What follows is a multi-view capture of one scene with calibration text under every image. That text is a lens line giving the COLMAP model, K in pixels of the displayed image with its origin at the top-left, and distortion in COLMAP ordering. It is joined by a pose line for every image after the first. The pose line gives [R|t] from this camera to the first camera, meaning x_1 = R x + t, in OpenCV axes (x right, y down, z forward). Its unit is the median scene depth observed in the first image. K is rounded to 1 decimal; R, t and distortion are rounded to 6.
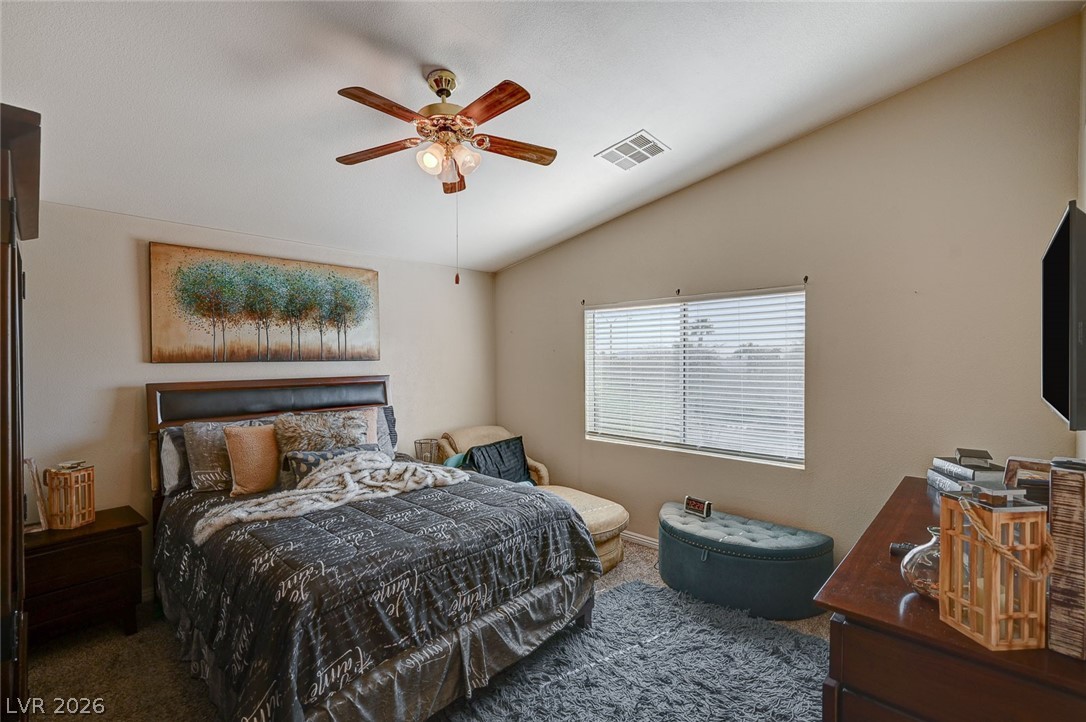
lens RADIAL K [[483.6, 0, 548.7], [0, 483.6, 365.1], [0, 0, 1]] dist [0.000170, 0.000540]
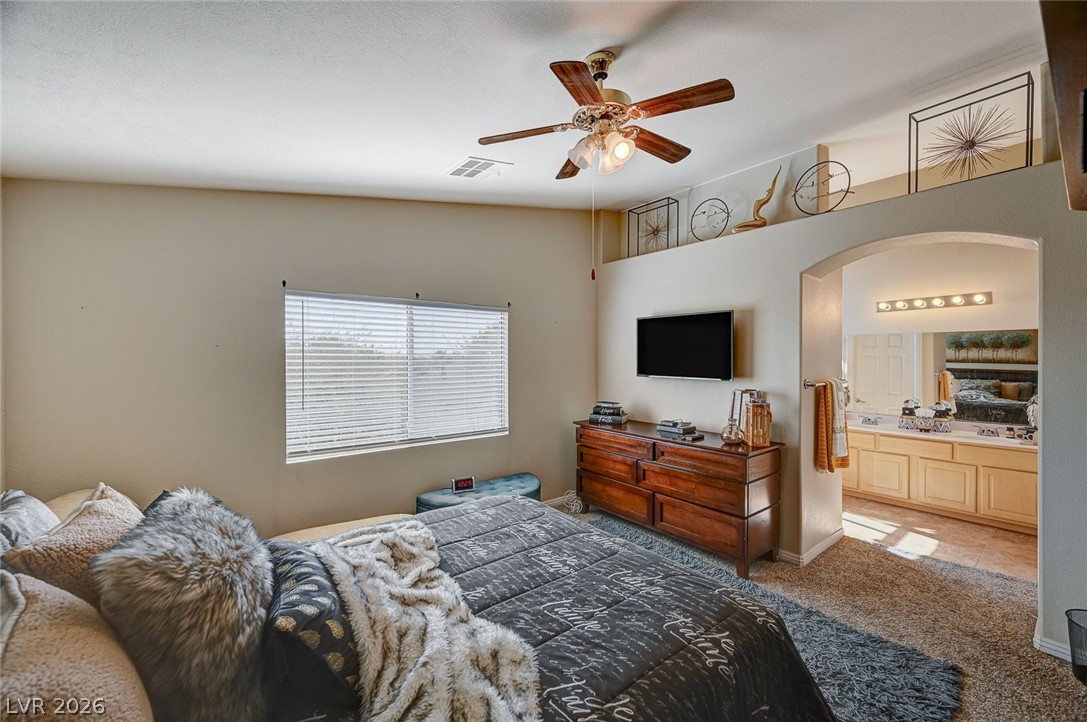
lens RADIAL K [[433.4, 0, 546.6], [0, 433.4, 361.1], [0, 0, 1]] dist [0.002503, -0.000202]
pose [[0.144509, -0.003993, 0.989495, -0.789104], [0.012020, 0.999925, 0.002280, -0.007834], [-0.989431, 0.011565, 0.144546, 0.727584]]
